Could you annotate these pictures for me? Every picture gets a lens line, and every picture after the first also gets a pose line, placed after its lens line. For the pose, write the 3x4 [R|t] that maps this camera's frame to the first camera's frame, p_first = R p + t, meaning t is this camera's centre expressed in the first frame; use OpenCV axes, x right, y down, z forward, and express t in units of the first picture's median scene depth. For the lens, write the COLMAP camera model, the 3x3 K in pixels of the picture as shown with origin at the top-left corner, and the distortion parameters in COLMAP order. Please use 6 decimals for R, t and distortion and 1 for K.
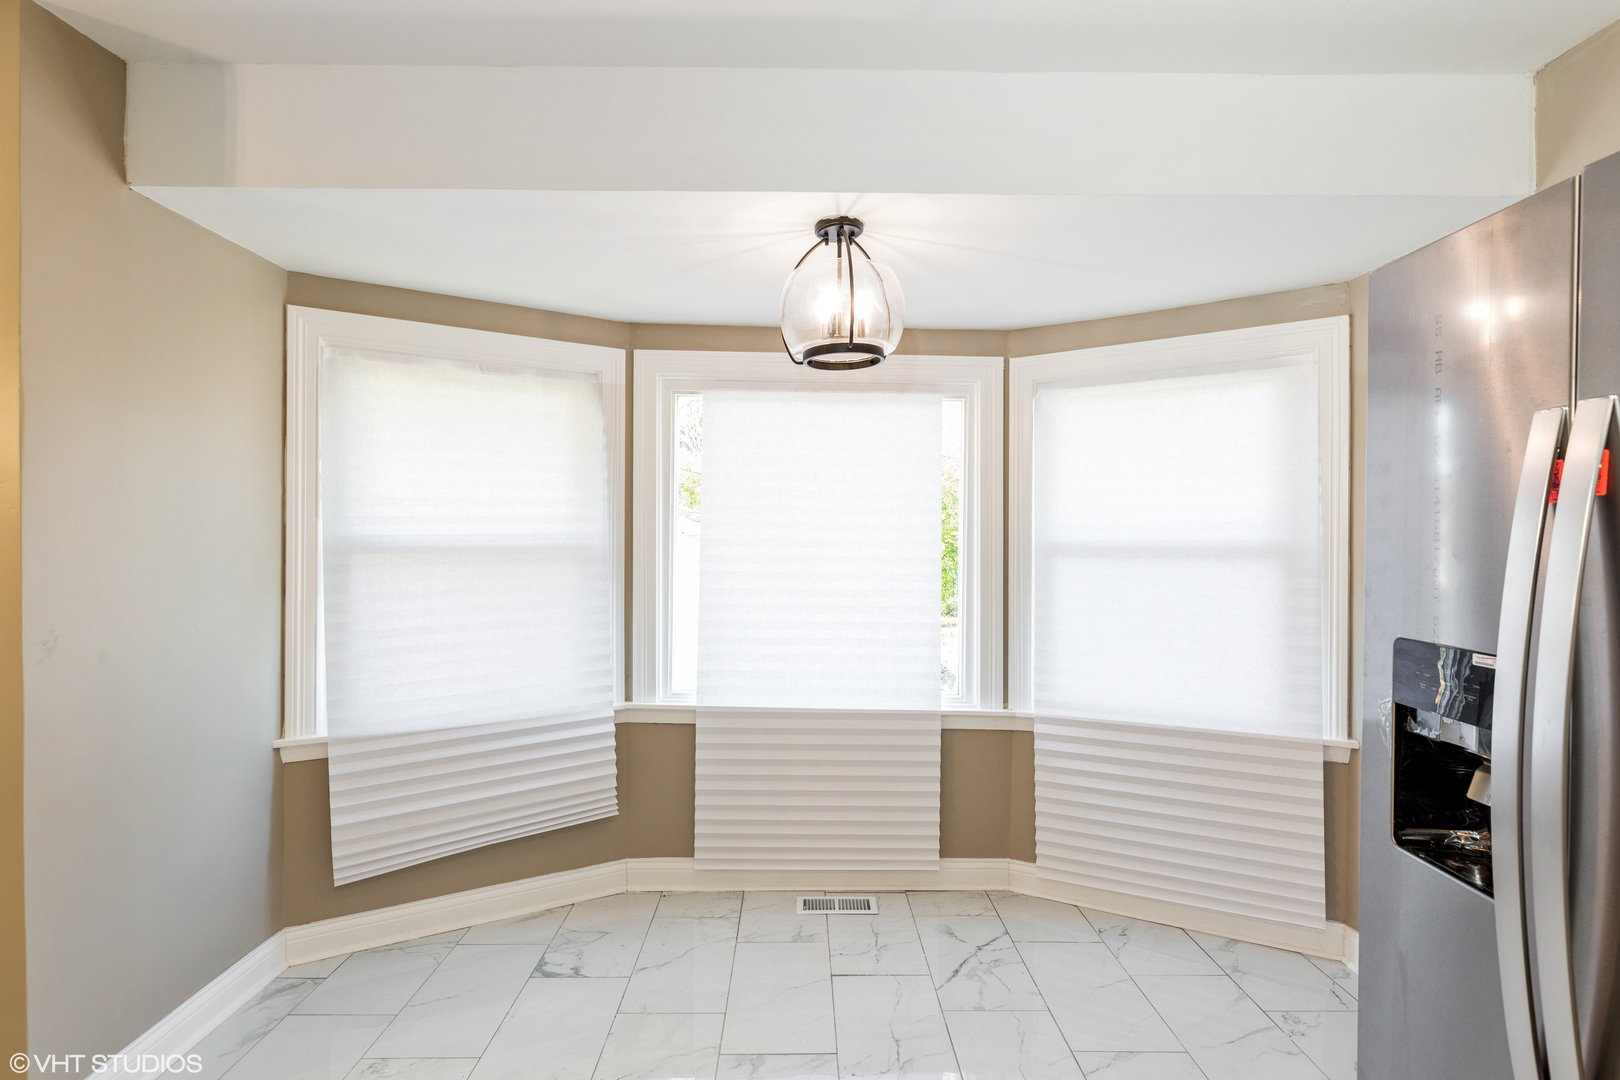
lens RADIAL K [[879.3, 0, 919.4], [0, 879.3, 542.1], [0, 0, 1]] dist [0.001355, 0.000862]
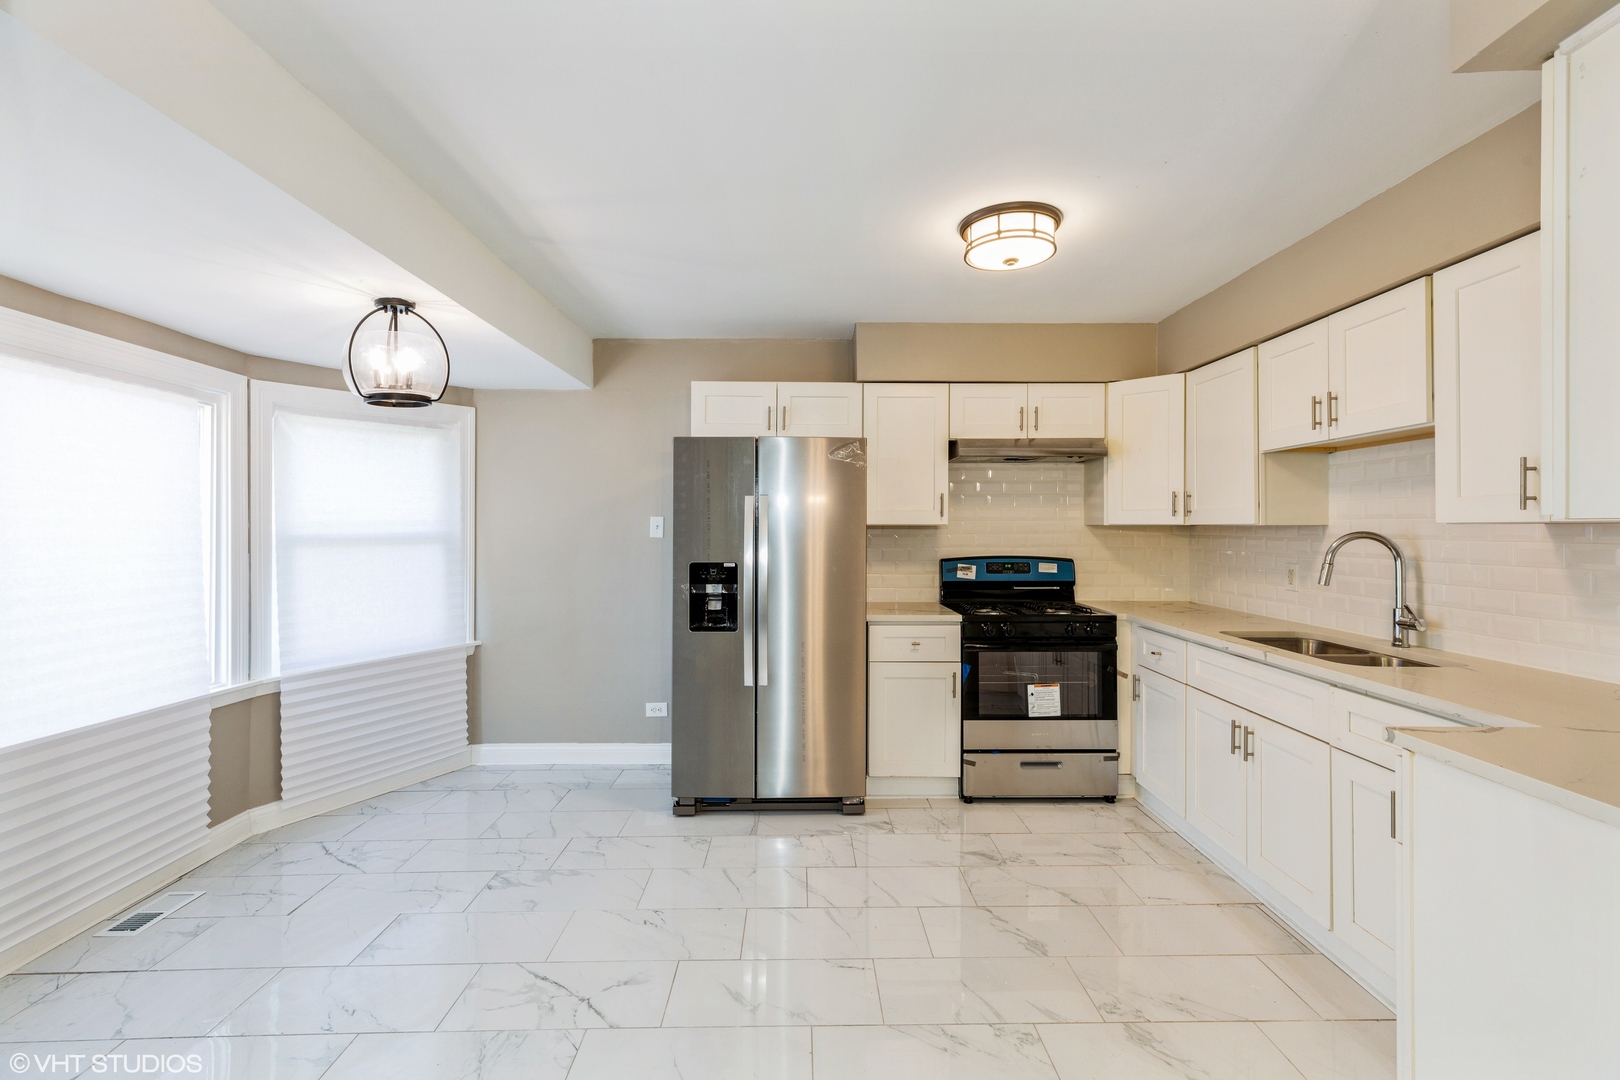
lens RADIAL K [[743.0, 0, 816.3], [0, 743.0, 538.5], [0, 0, 1]] dist [0.003753, 0.000309]
pose [[-0.012981, -0.021844, 0.999677, -0.908695], [0.006299, 0.999740, 0.021927, -0.014014], [-0.999896, 0.006582, -0.012840, 0.270757]]
